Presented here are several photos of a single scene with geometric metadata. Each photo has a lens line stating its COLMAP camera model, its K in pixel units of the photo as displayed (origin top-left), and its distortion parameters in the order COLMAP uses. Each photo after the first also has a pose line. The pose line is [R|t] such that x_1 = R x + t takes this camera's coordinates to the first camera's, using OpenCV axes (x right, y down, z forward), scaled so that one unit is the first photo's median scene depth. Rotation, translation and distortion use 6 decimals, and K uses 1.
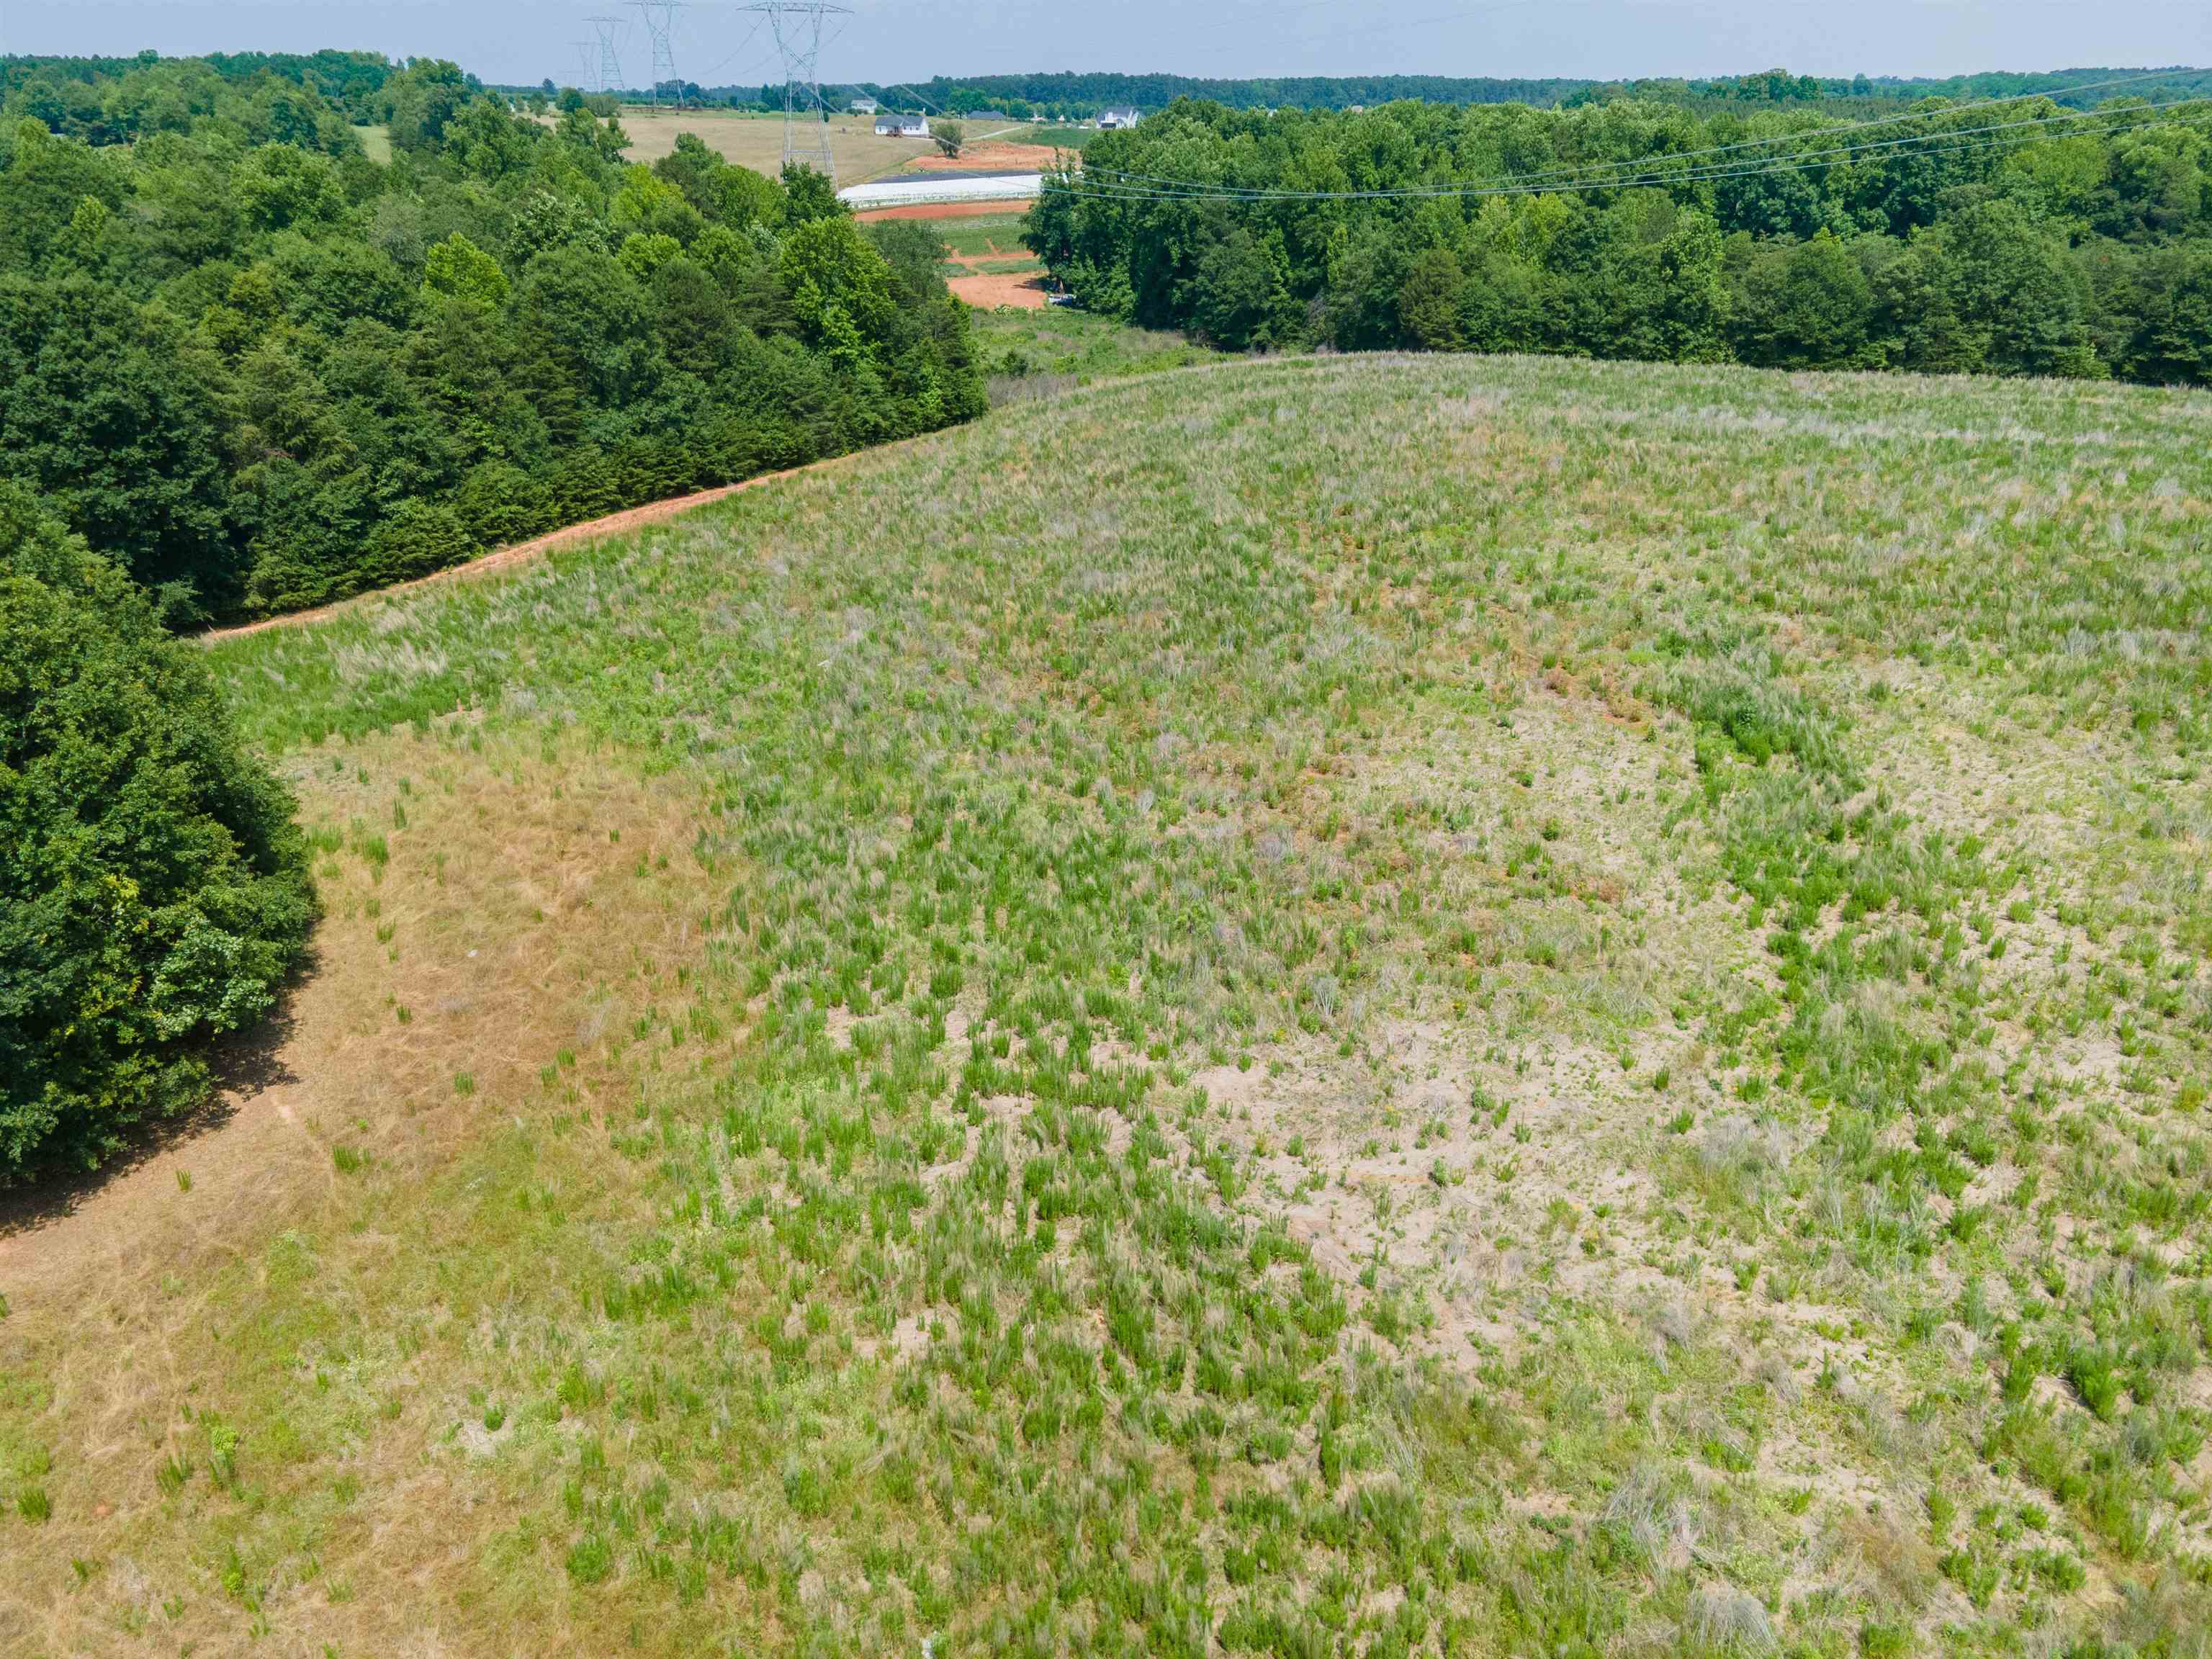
lens RADIAL K [[1587.3, 0, 1097.3], [0, 1587.3, 835.4], [0, 0, 1]] dist [0.040367, 0.011940]
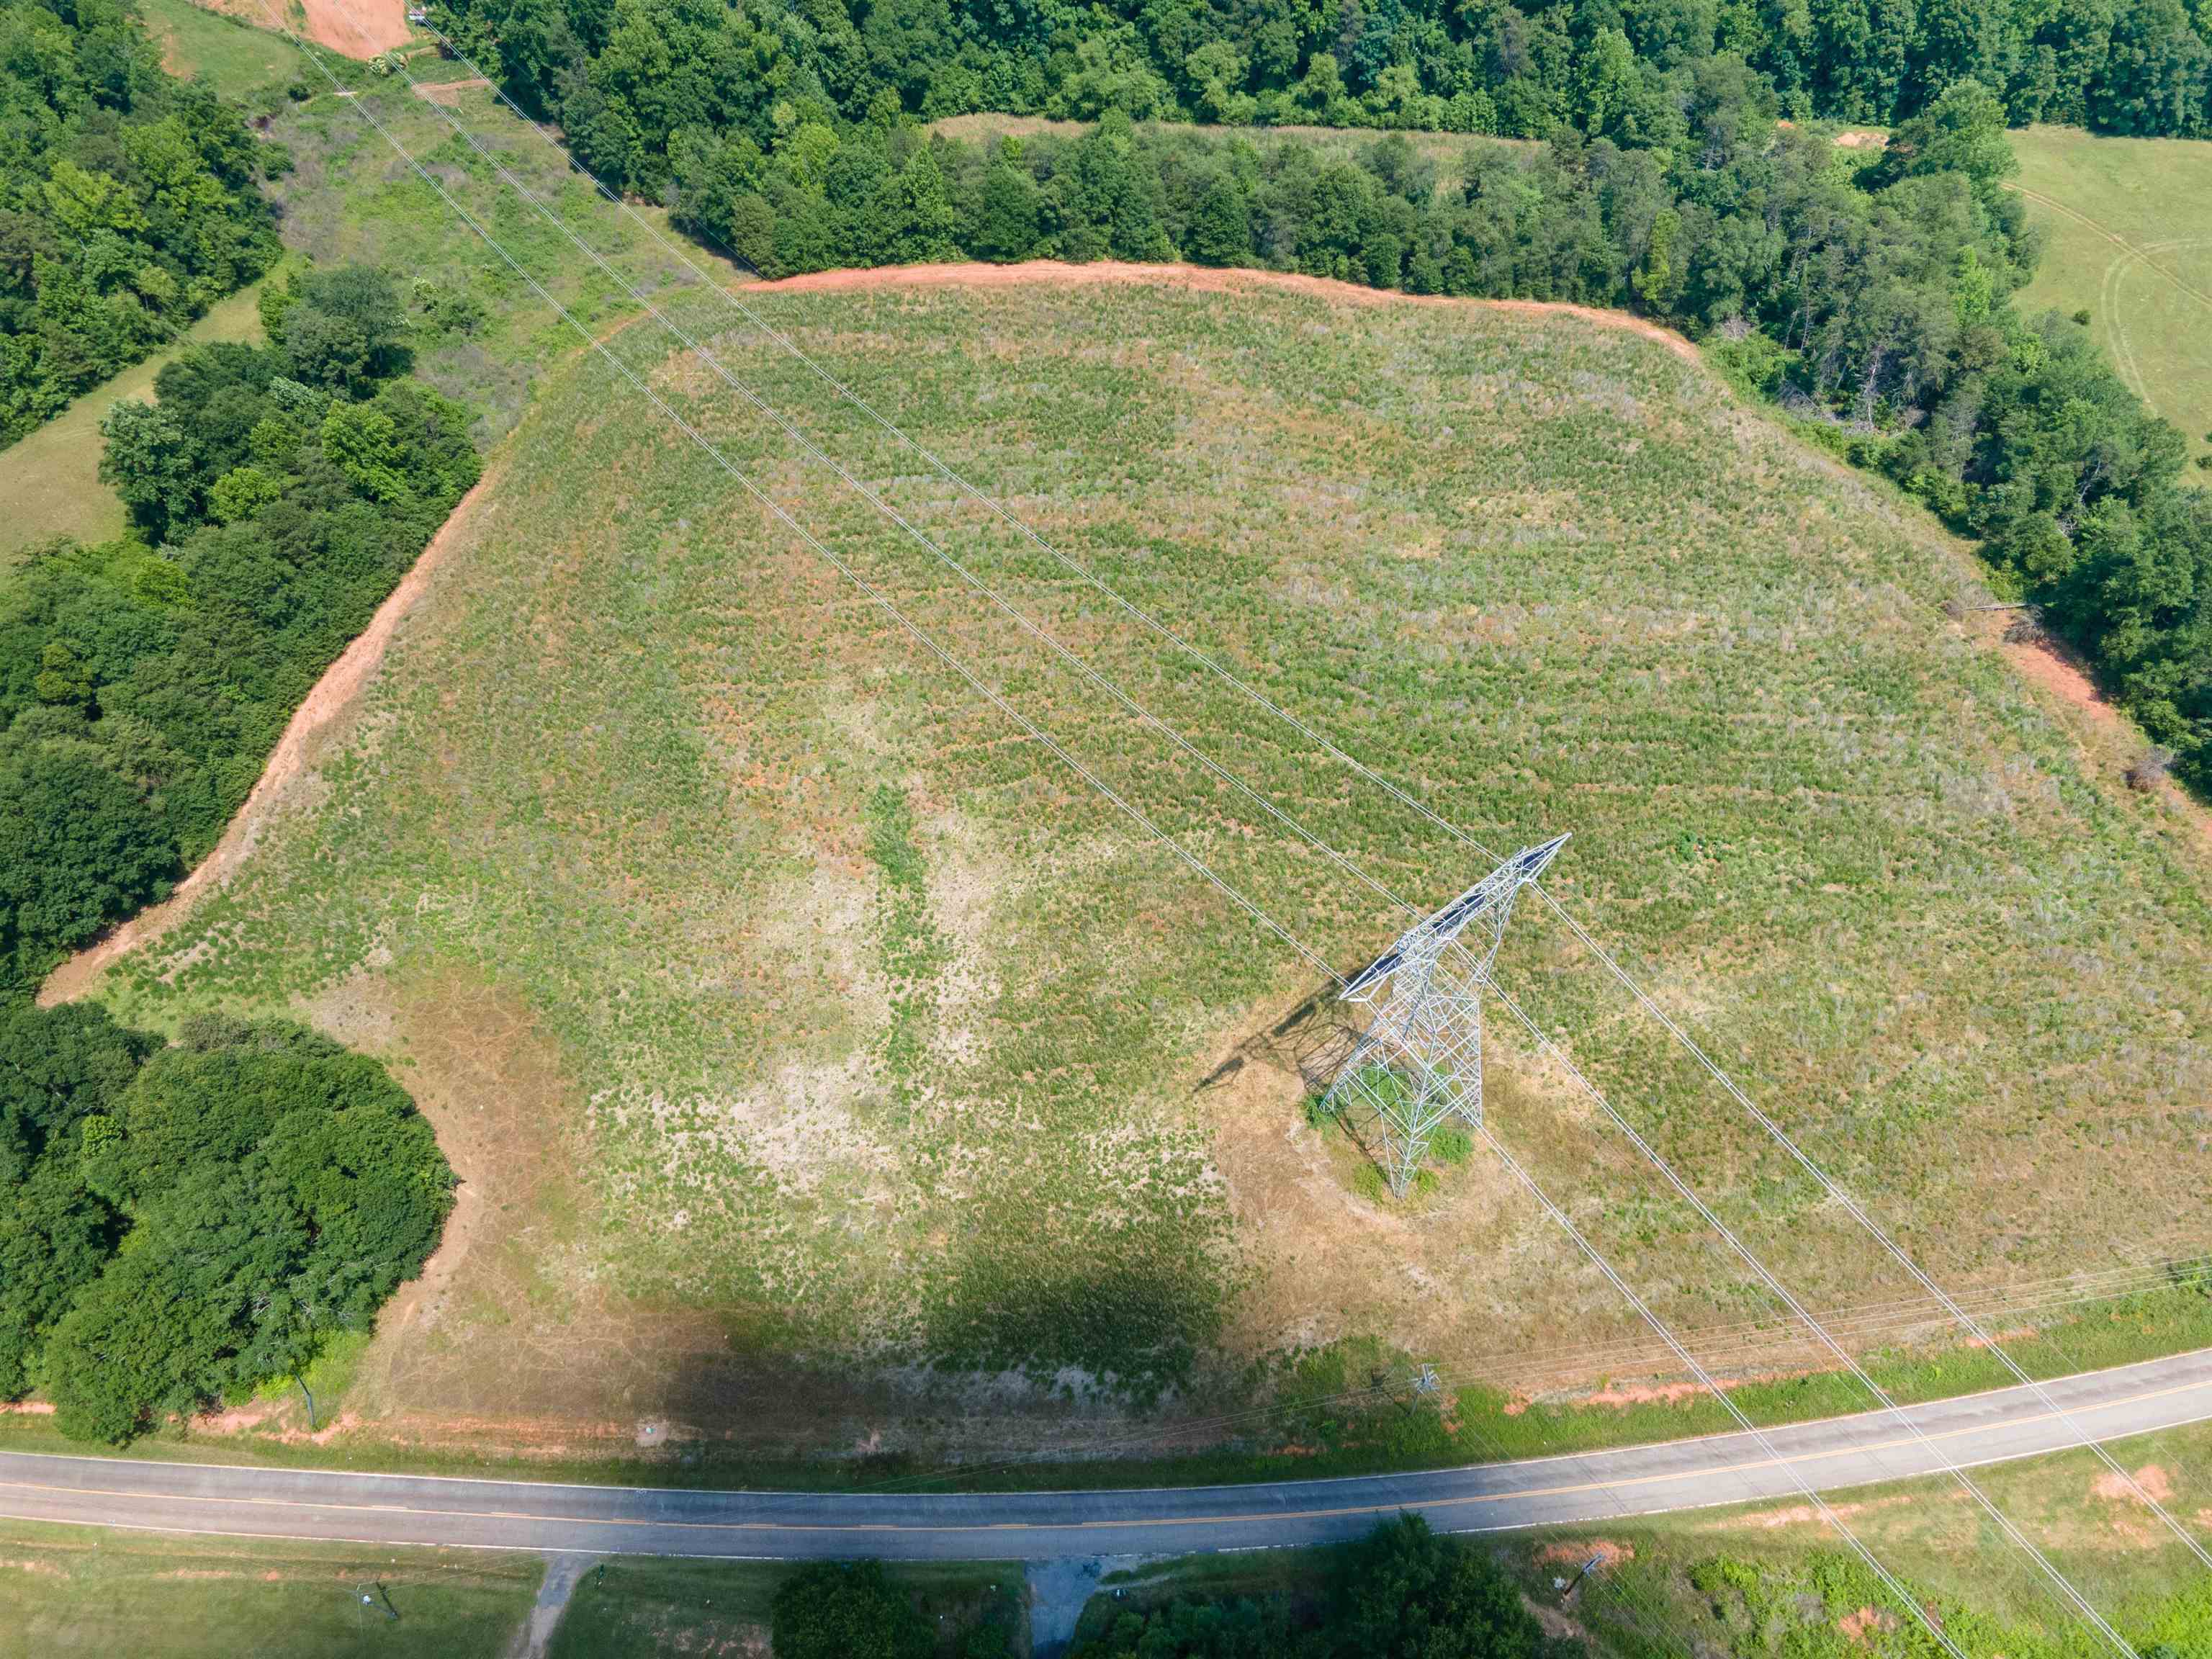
lens RADIAL K [[1587.3, 0, 1096.4], [0, 1587.3, 817.5], [0, 0, 1]] dist [0.040367, 0.011940]
pose [[0.943735, -0.262323, 0.201374, 0.267105], [0.142158, 0.871590, 0.469172, -1.834873], [-0.298590, -0.414147, 0.859841, -1.905645]]
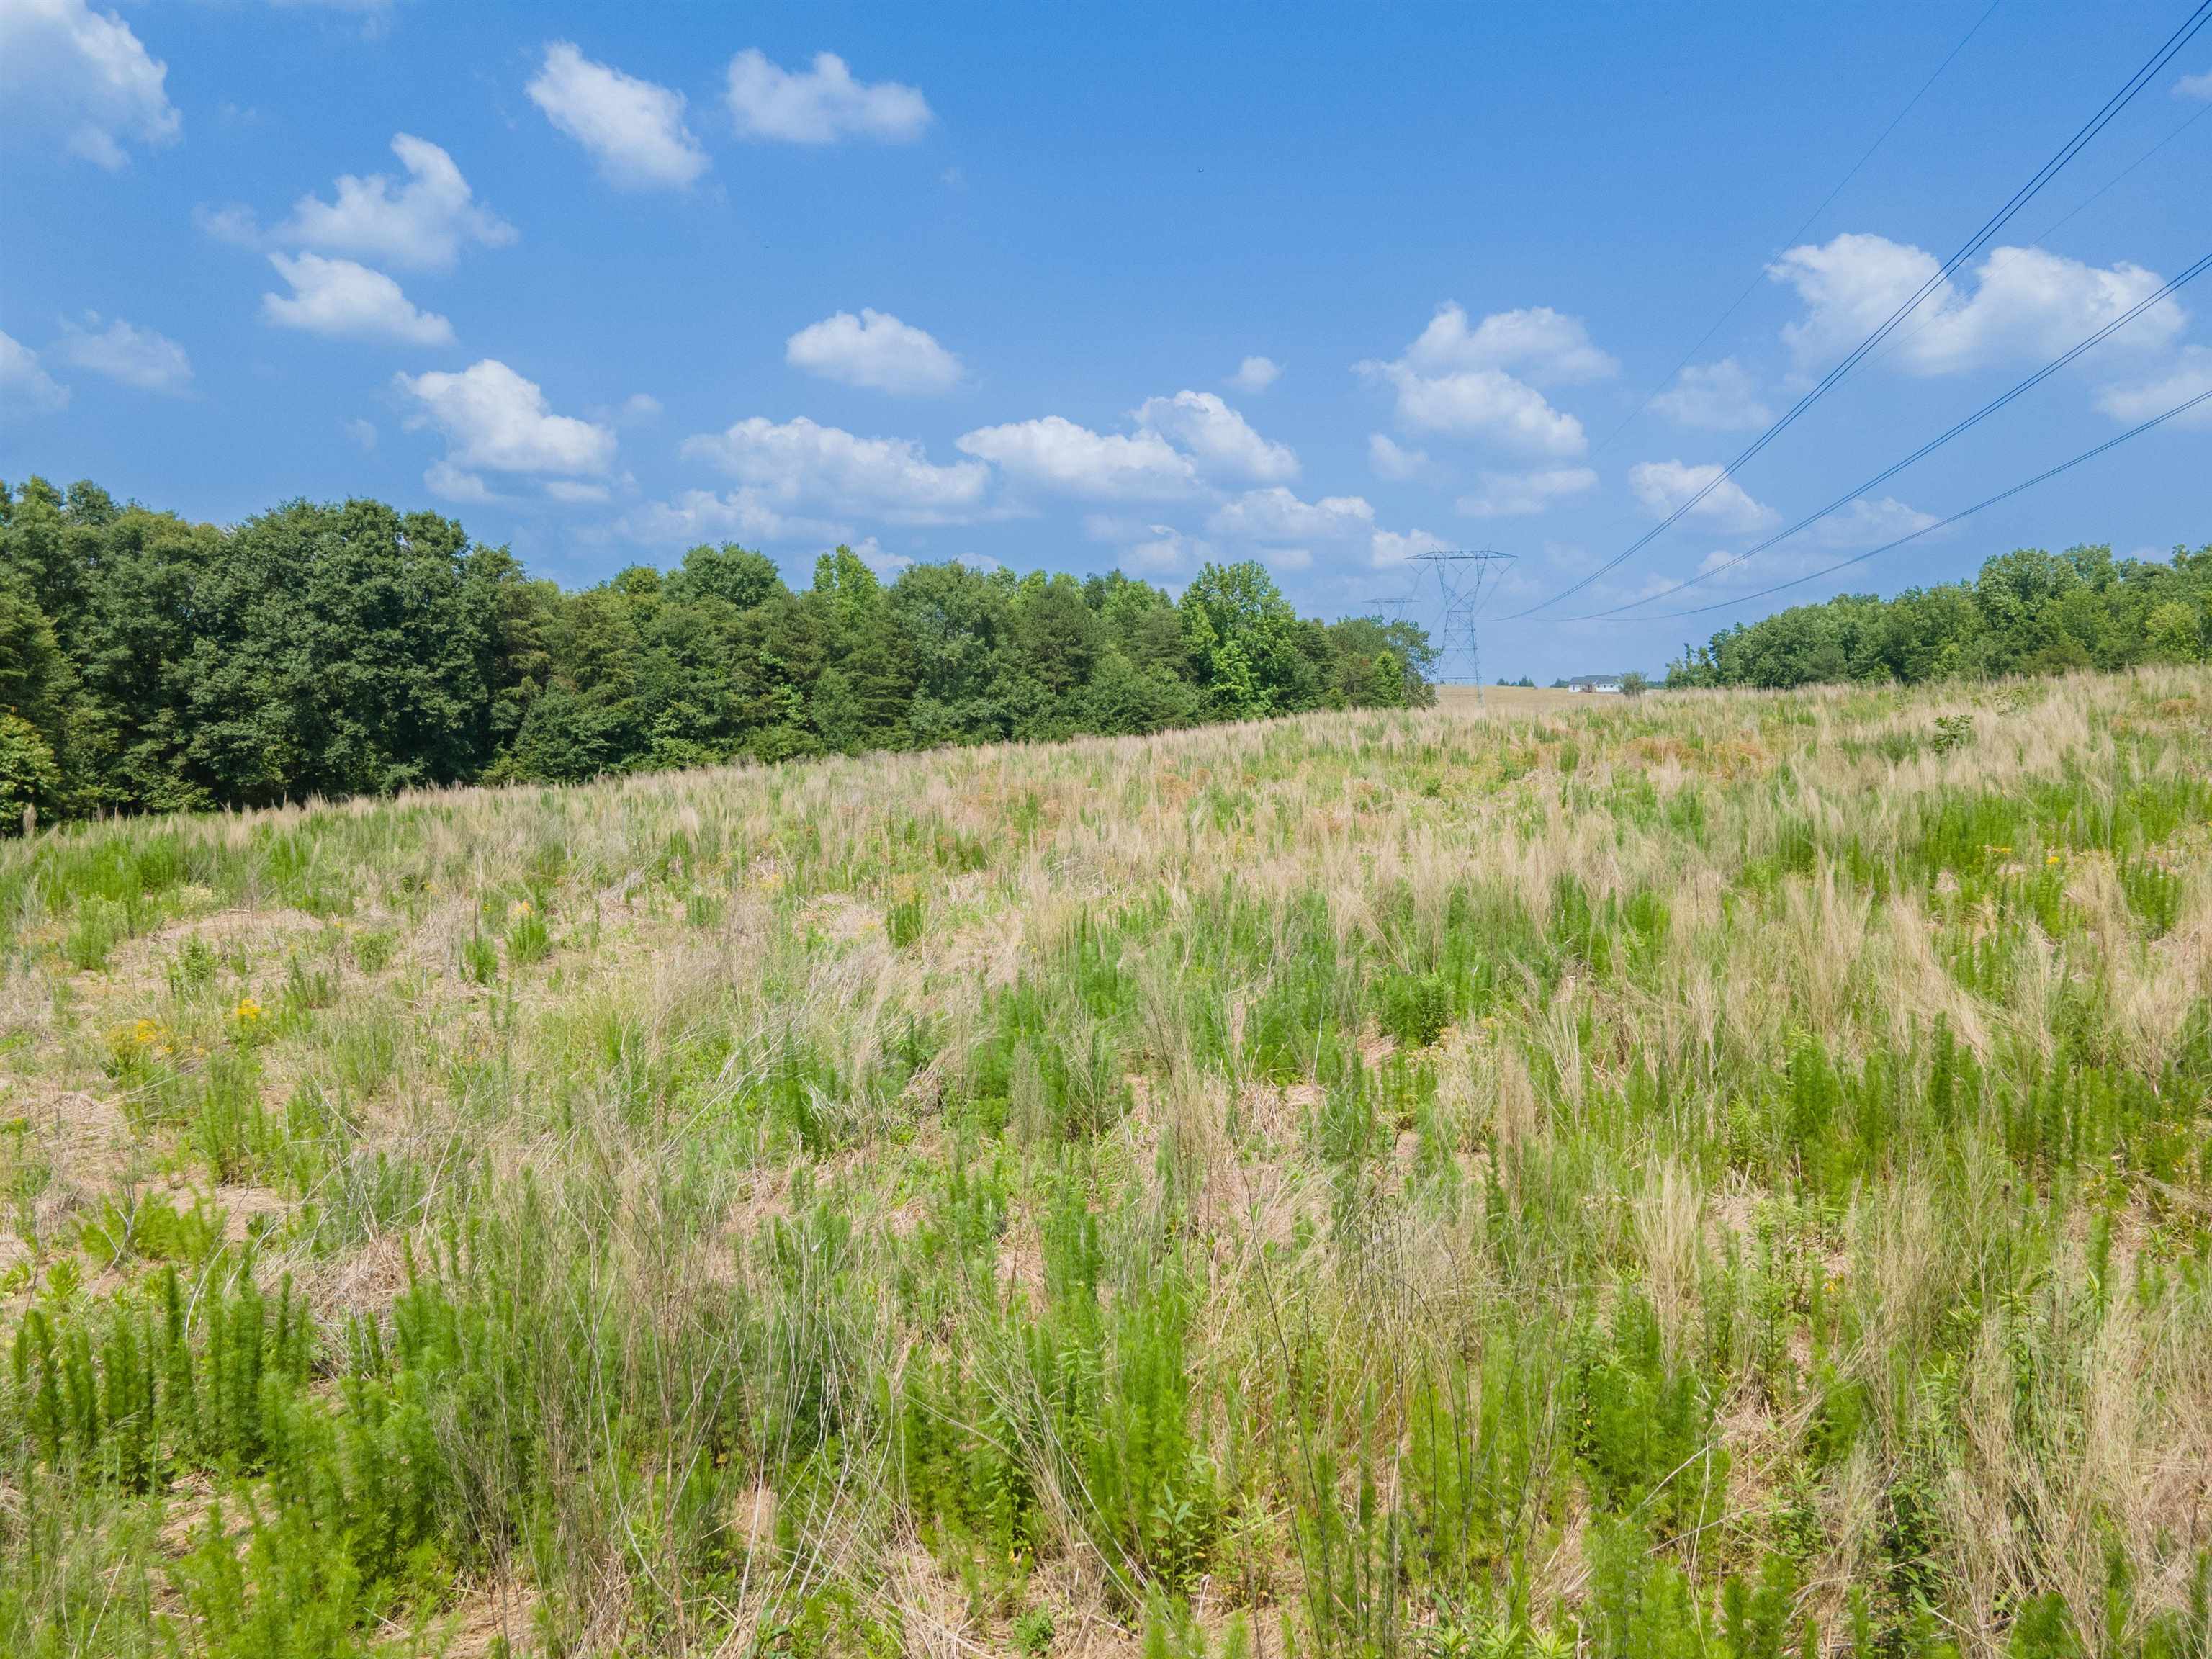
lens RADIAL K [[1587.3, 0, 1101.2], [0, 1587.3, 827.8], [0, 0, 1]] dist [0.040367, 0.011940]
pose [[0.894981, 0.033603, -0.444837, 0.523194], [-0.195646, 0.925712, -0.323697, 0.232459], [0.400913, 0.376733, 0.835069, 0.665190]]
